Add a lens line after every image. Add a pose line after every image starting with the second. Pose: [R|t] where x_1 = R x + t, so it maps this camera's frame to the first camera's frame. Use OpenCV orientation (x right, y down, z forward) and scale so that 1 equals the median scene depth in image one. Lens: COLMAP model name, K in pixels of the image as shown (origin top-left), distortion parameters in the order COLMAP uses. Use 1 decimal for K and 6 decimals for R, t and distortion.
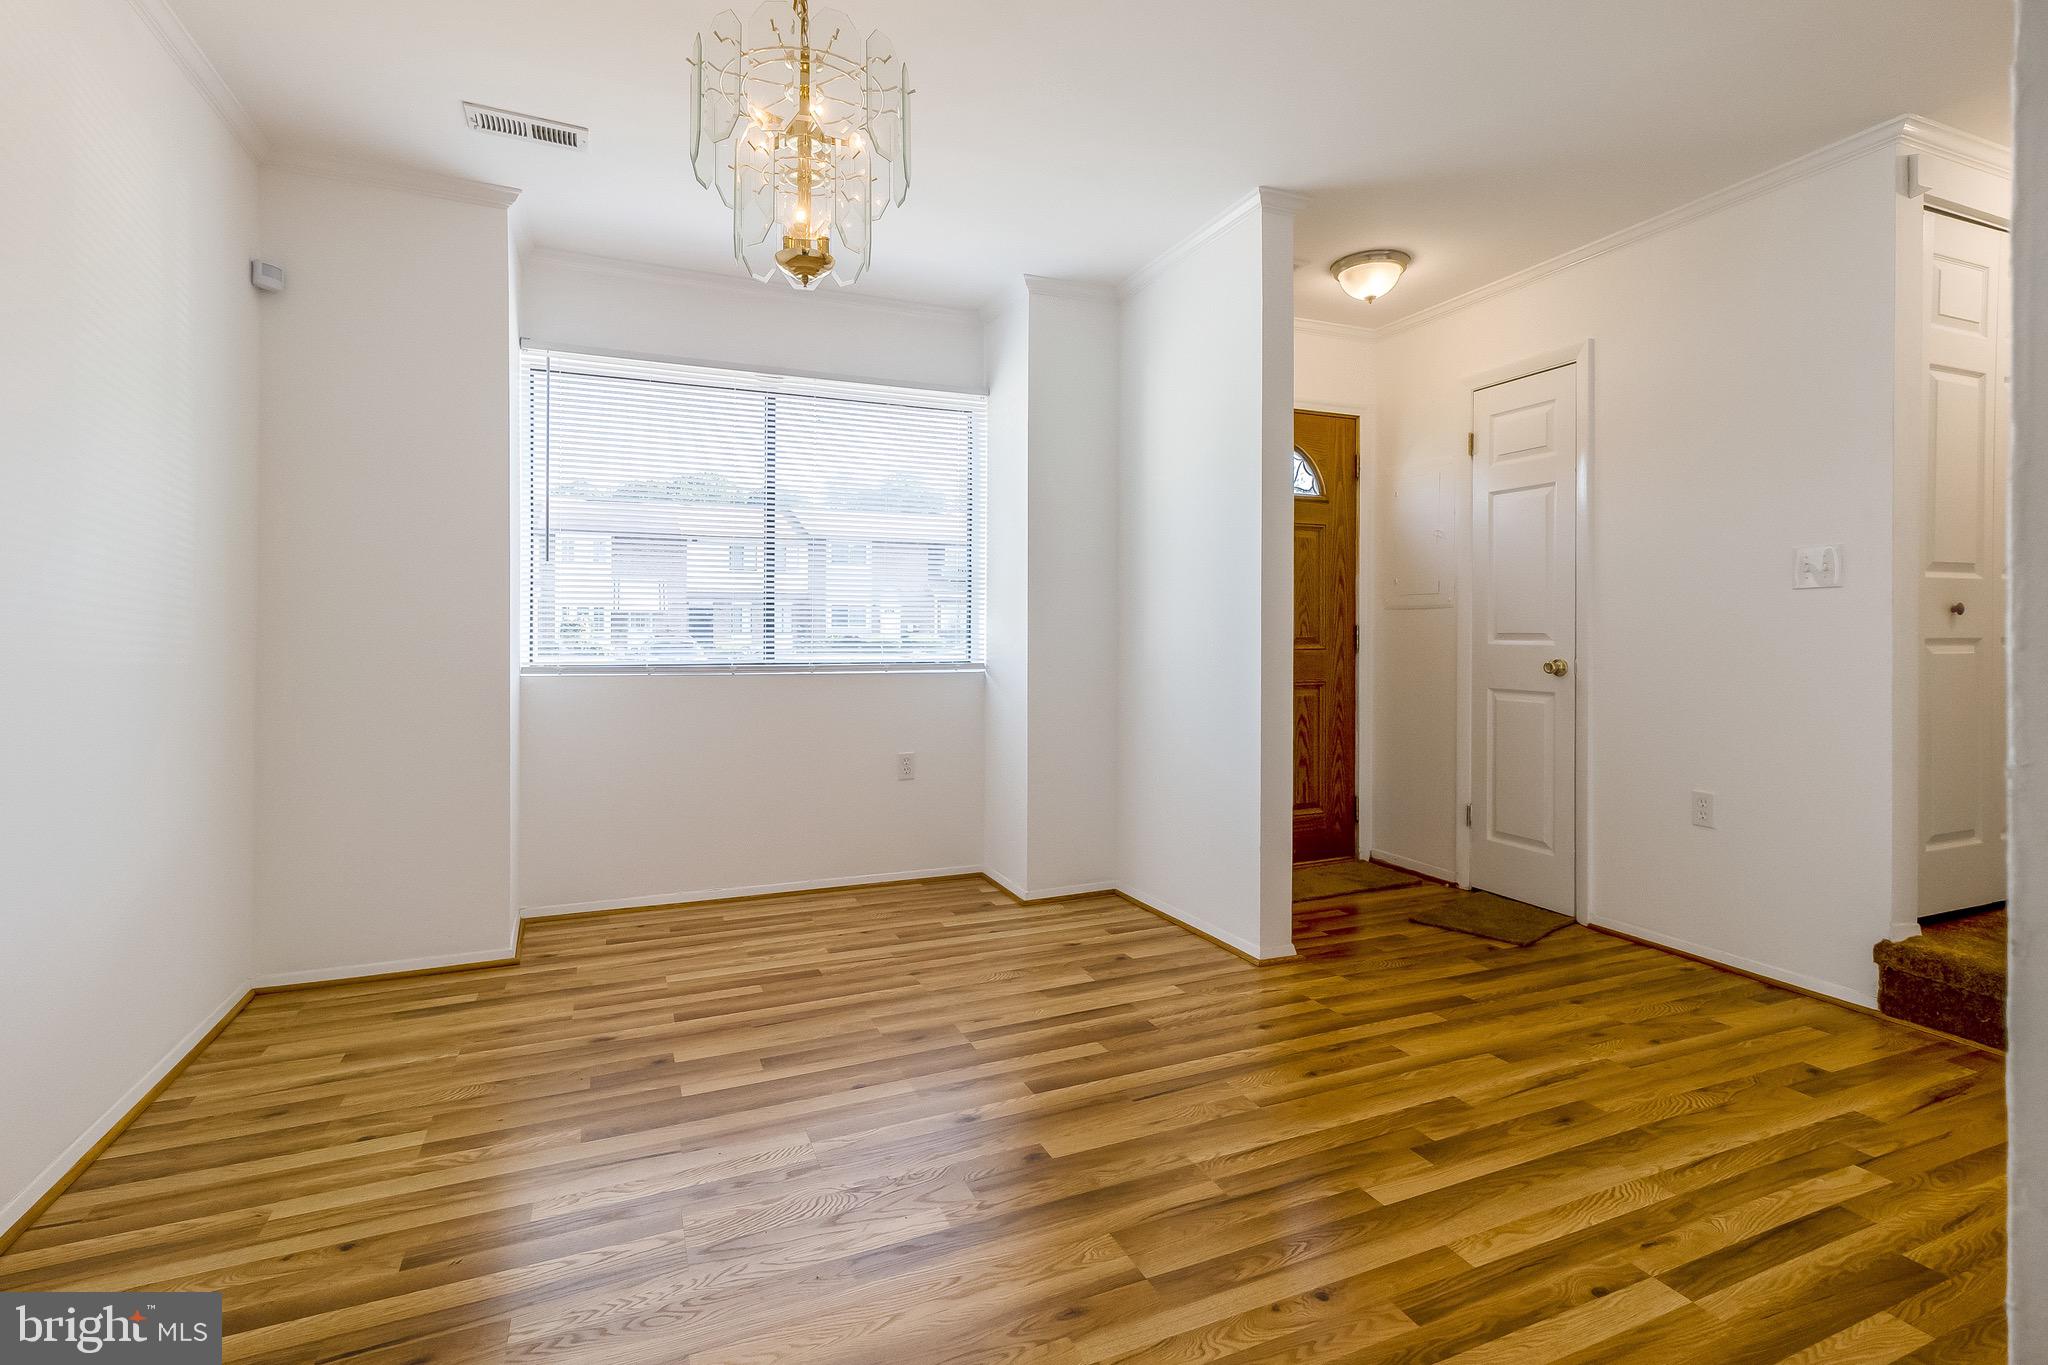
lens RADIAL K [[963.1, 0, 1018.5], [0, 963.1, 623.4], [0, 0, 1]] dist [0.008948, 0.000134]
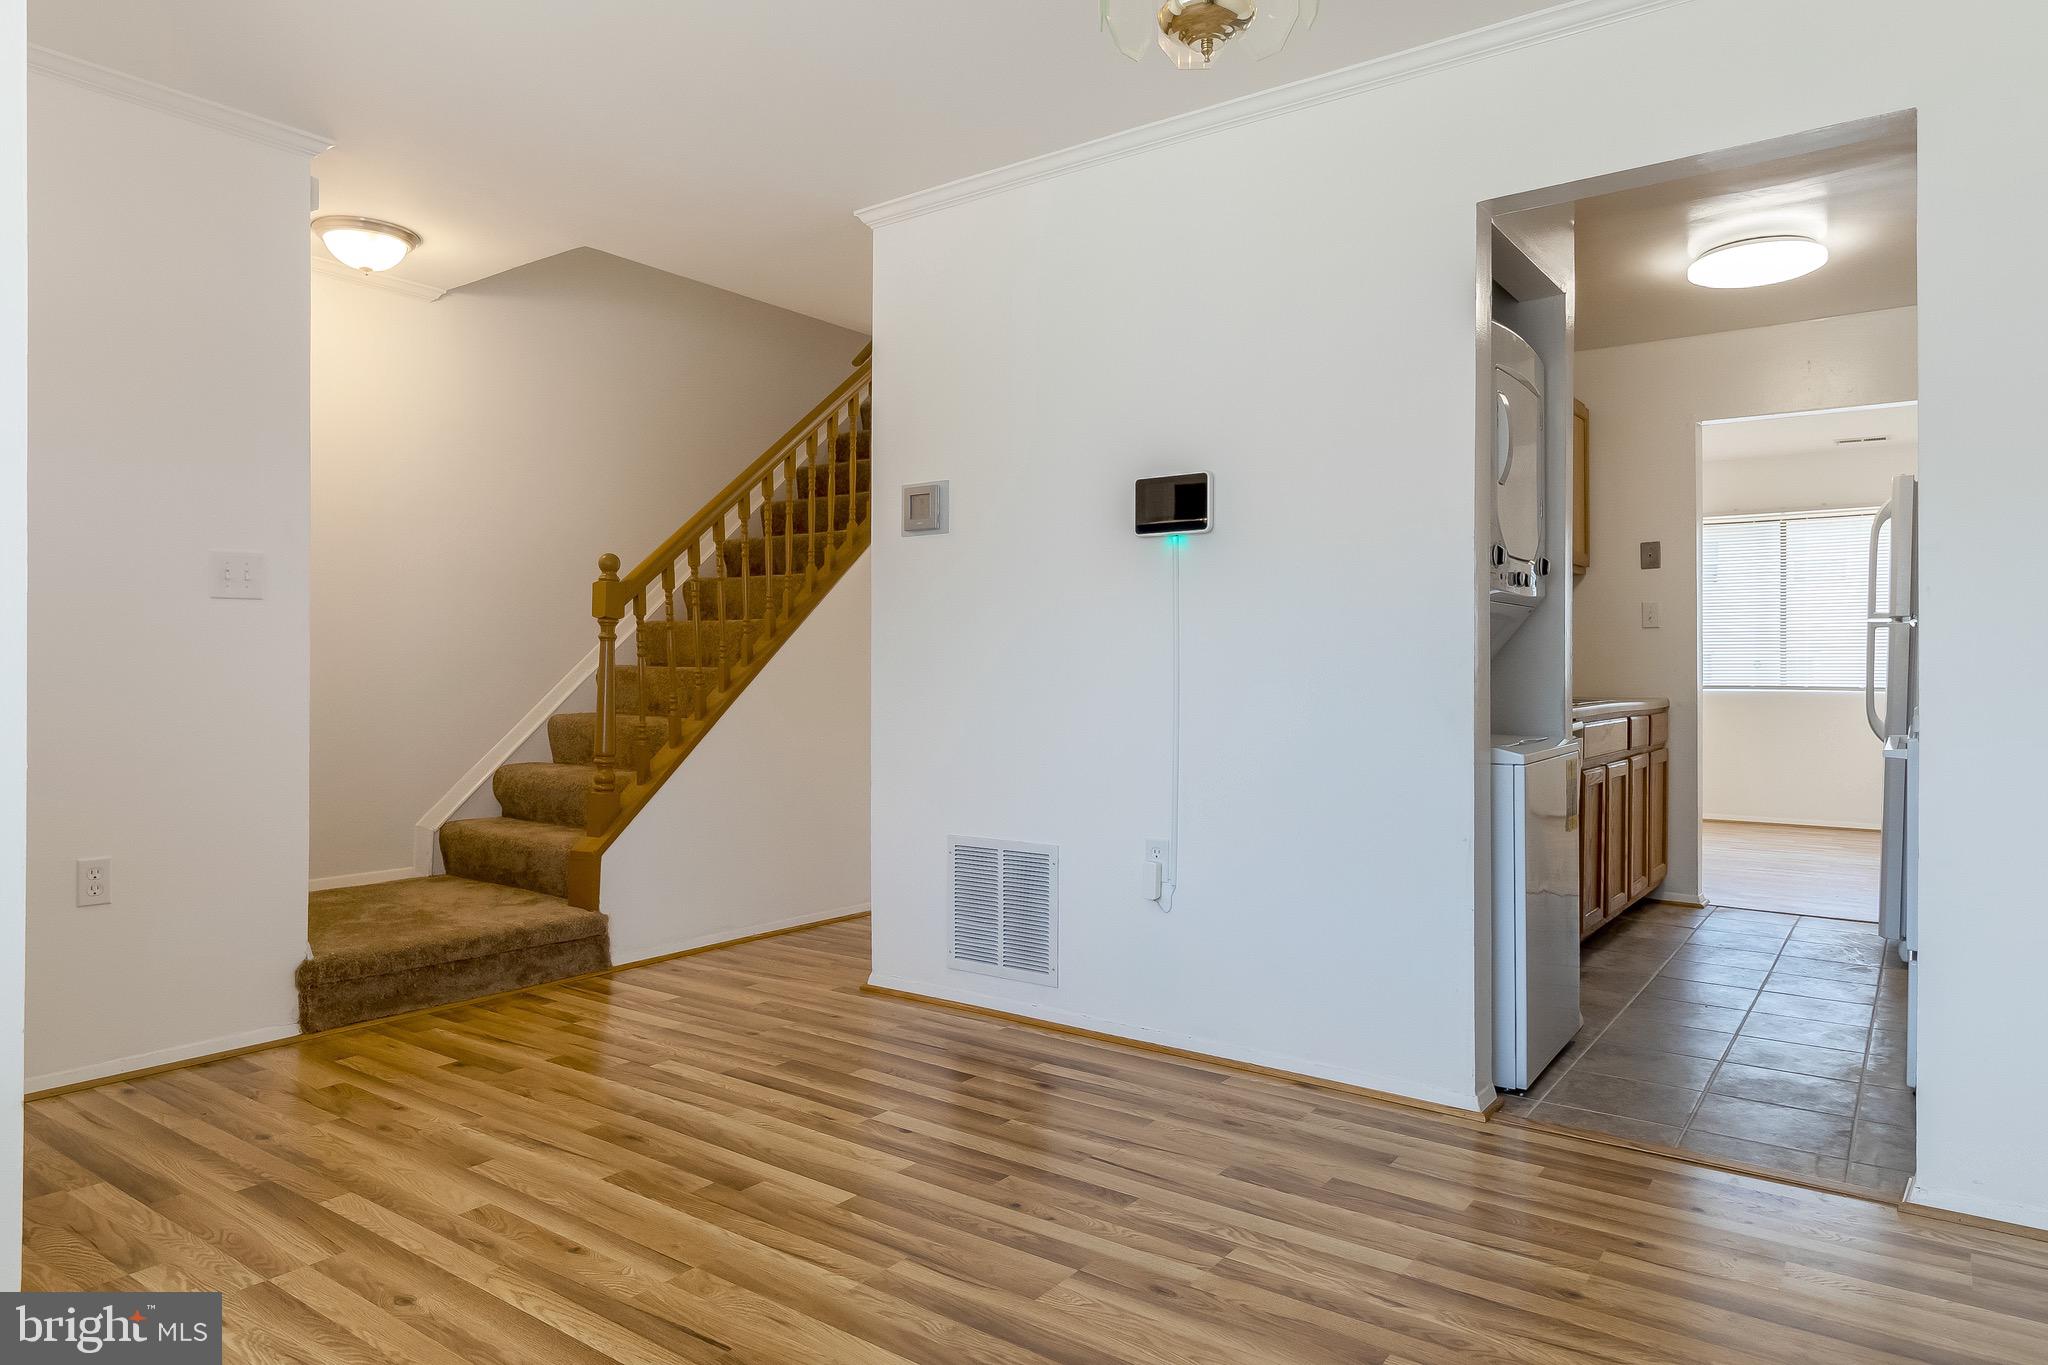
lens RADIAL K [[1258.5, 0, 1021.8], [0, 1258.5, 673.6], [0, 0, 1]] dist [0.001788, -0.002831]
pose [[-0.511643, -0.004672, 0.859185, -0.642452], [-0.007923, 0.999968, 0.000719, 0.030551], [-0.859161, -0.006440, -0.511664, 1.142079]]
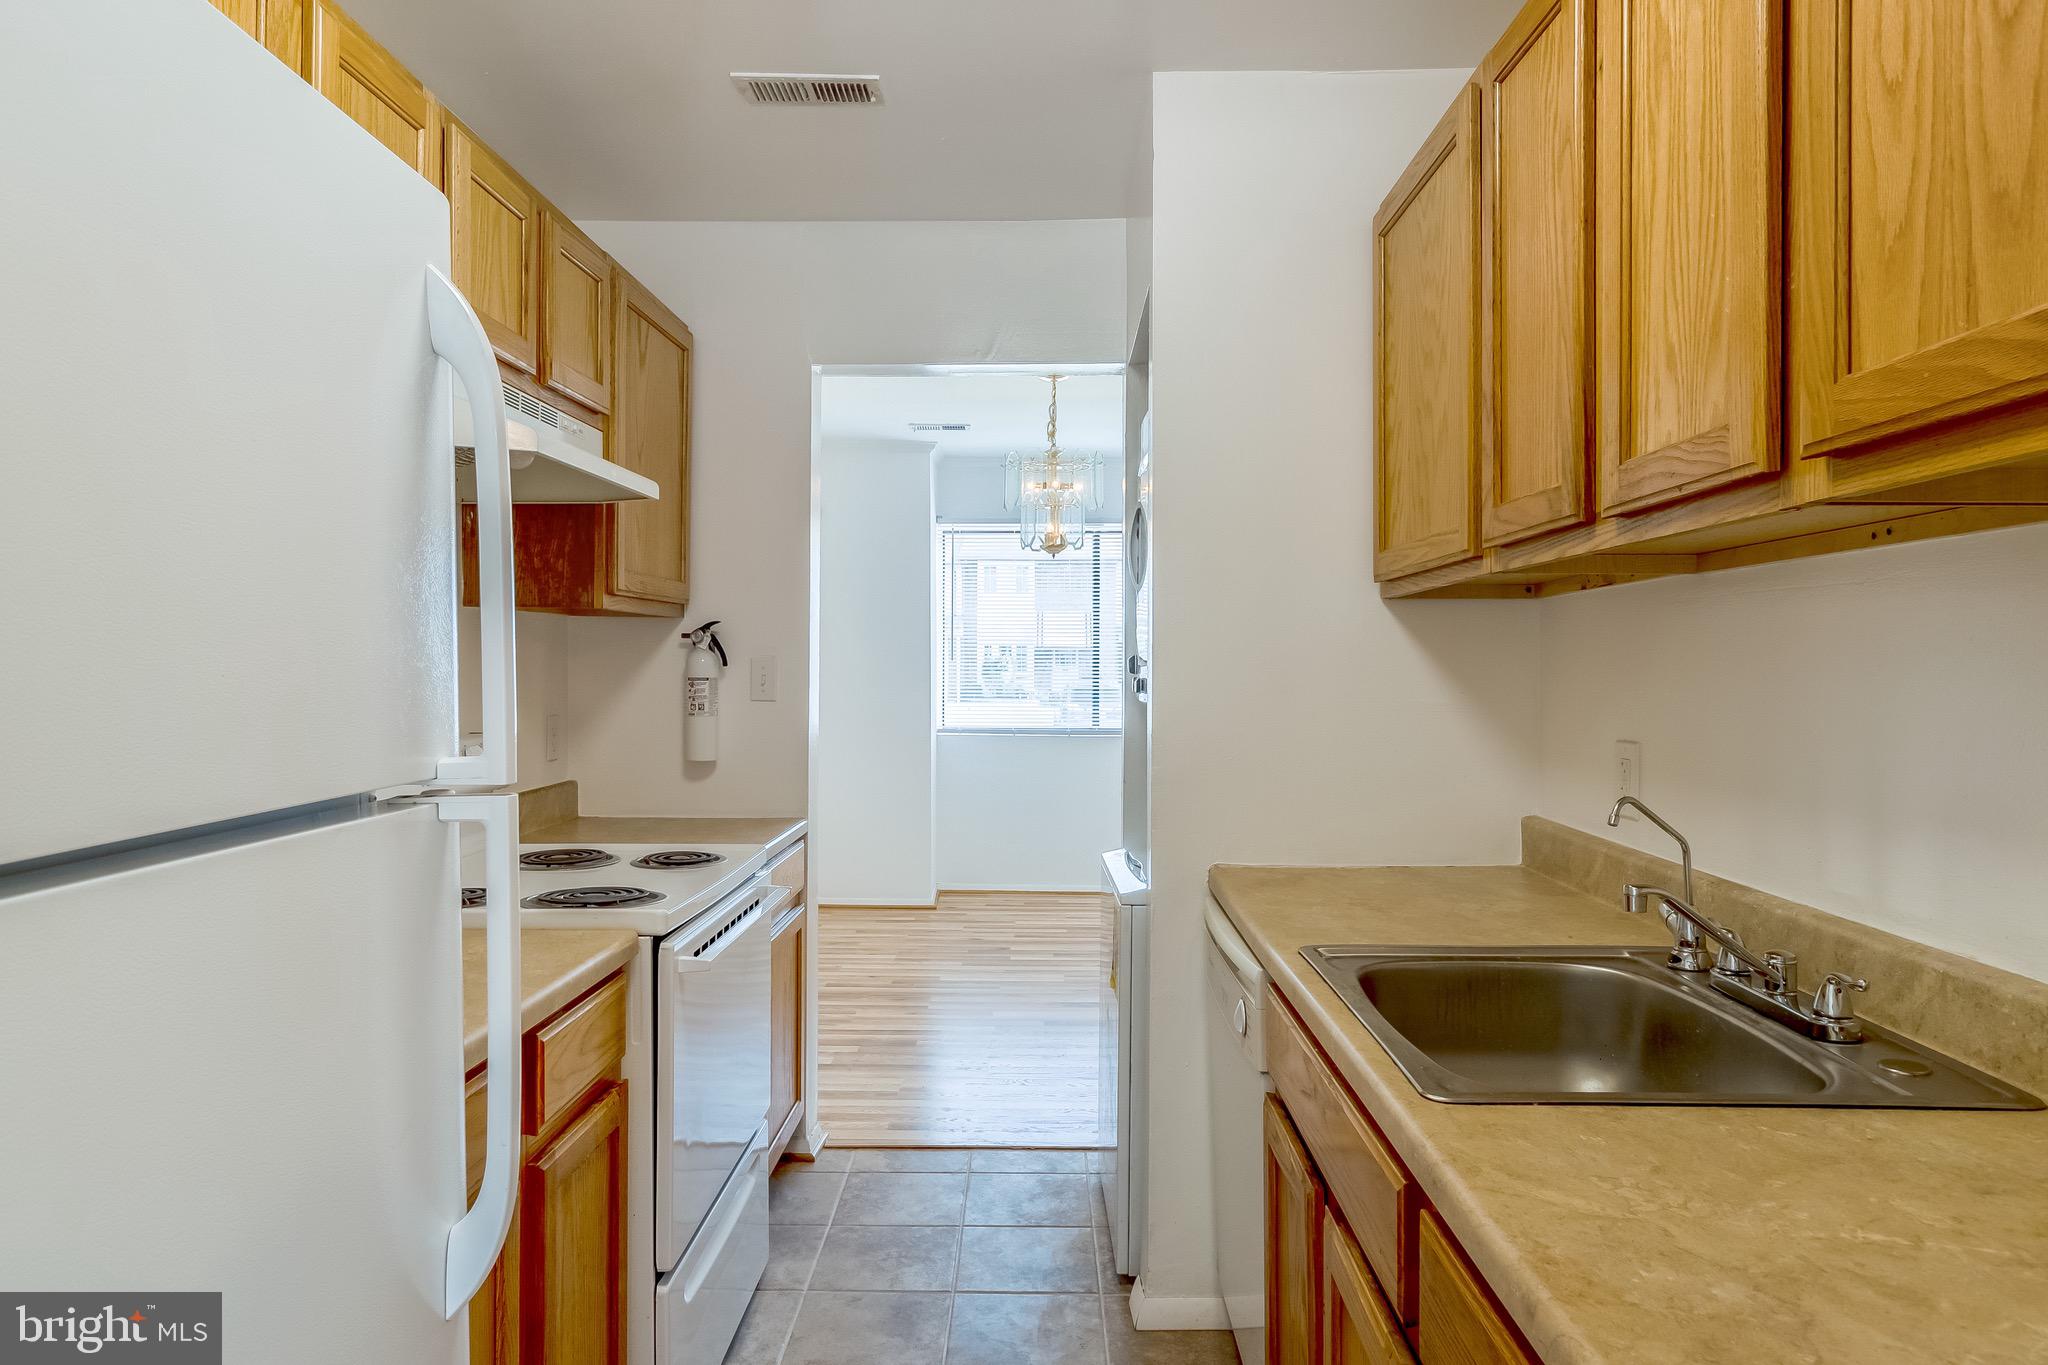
lens RADIAL K [[1273.6, 0, 1019.4], [0, 1273.6, 644.4], [0, 0, 1]] dist [0.000833, -0.001625]
pose [[0.914272, -0.005596, -0.405062, 0.661118], [0.002099, 0.999957, -0.009075, -0.109144], [0.405095, 0.007447, 0.914244, -1.243531]]
